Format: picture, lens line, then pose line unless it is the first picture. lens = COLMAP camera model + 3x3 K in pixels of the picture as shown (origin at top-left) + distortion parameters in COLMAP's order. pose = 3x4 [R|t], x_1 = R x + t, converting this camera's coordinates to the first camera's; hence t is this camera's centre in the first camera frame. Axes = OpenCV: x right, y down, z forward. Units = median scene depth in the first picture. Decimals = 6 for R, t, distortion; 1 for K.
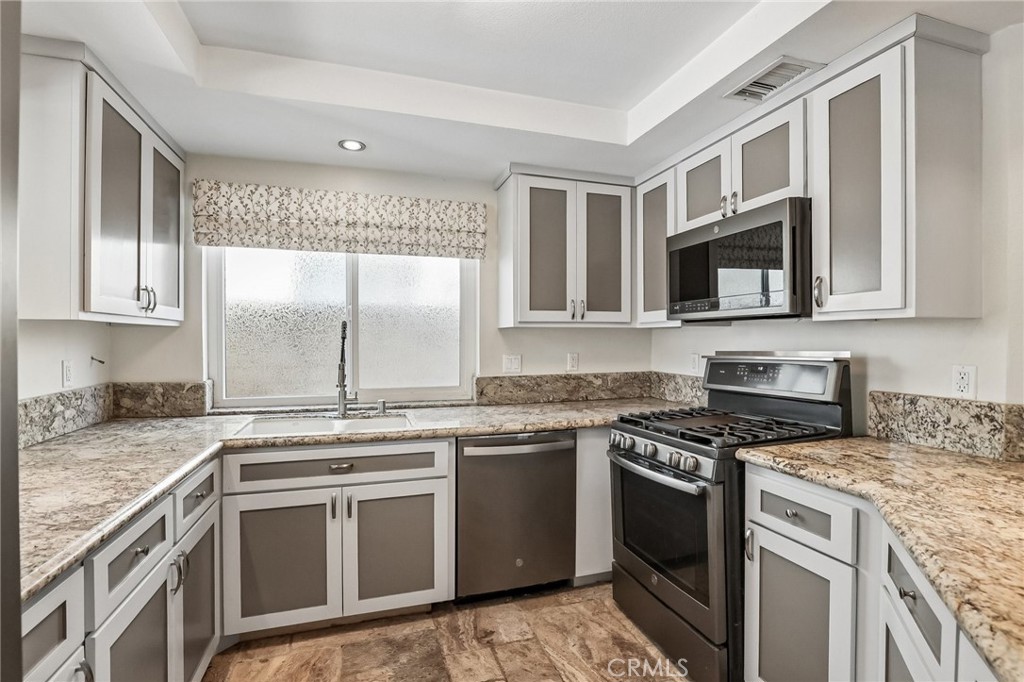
lens RADIAL K [[485.9, 0, 514.1], [0, 485.9, 341.8], [0, 0, 1]] dist [-0.029656, 0.000435]
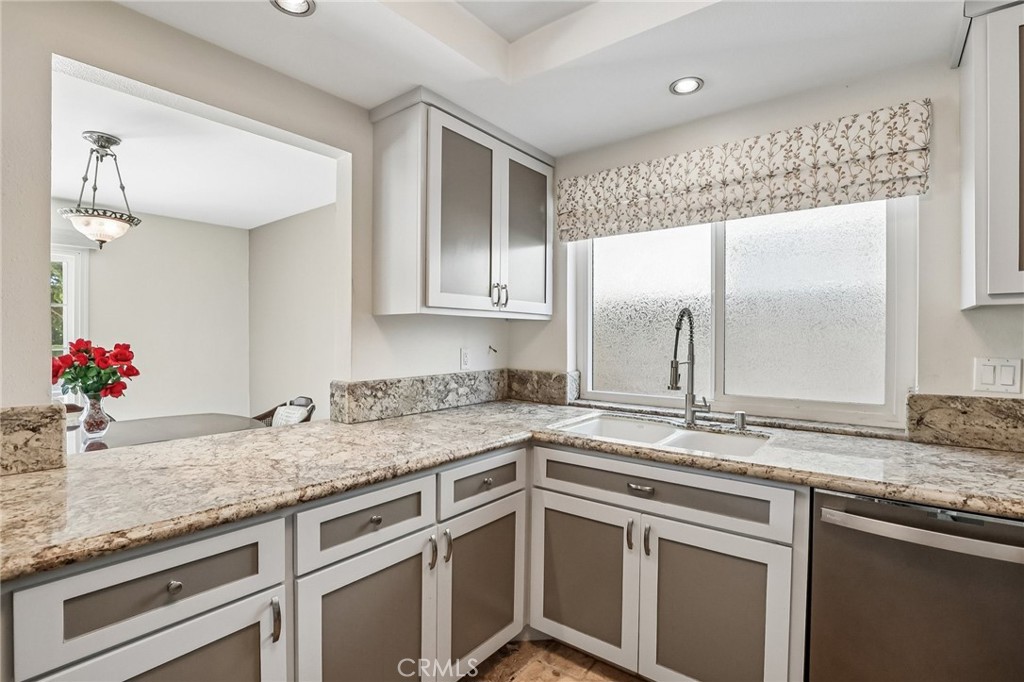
lens RADIAL K [[477.9, 0, 512.0], [0, 477.9, 341.0], [0, 0, 1]] dist [-0.030118, 0.000539]
pose [[0.559333, 0.007568, -0.828909, 0.148562], [-0.007607, 0.999963, 0.003997, 0.011403], [0.828908, 0.004070, 0.559370, 0.324288]]
